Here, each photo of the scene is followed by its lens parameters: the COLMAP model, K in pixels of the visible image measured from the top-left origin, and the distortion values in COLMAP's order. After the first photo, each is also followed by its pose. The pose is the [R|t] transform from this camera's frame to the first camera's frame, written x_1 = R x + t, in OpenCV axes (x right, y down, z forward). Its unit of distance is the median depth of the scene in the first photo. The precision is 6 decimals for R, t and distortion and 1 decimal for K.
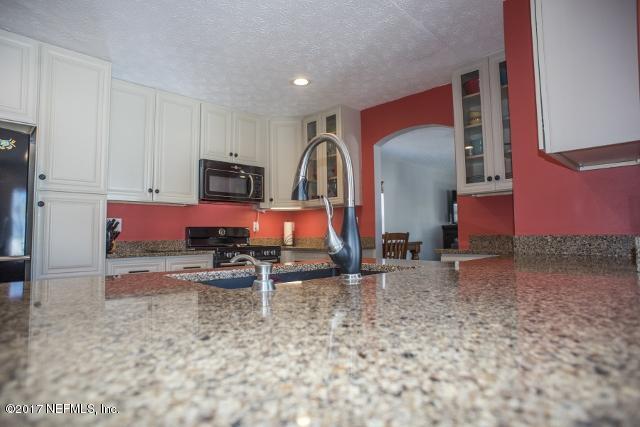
lens RADIAL K [[361.7, 0, 320.0], [0, 361.7, 213.5], [0, 0, 1]] dist [-0.092516, 0.065455]
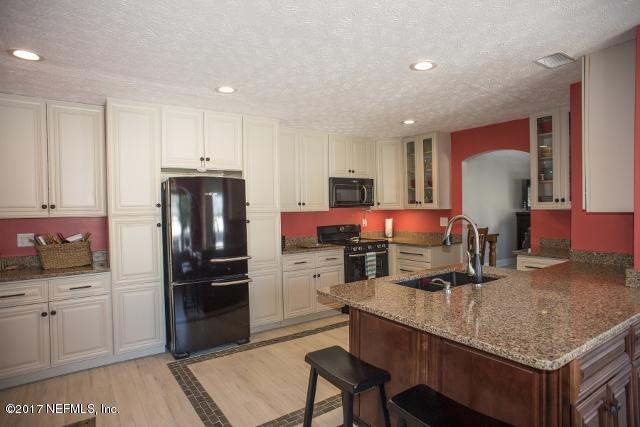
lens RADIAL K [[361.7, 0, 320.0], [0, 361.7, 213.5], [0, 0, 1]] dist [-0.092516, 0.065455]
pose [[0.985041, -0.001326, -0.172317, -0.129179], [0.015340, 0.996675, 0.080022, -0.119180], [0.171638, -0.081468, 0.981786, -0.337896]]
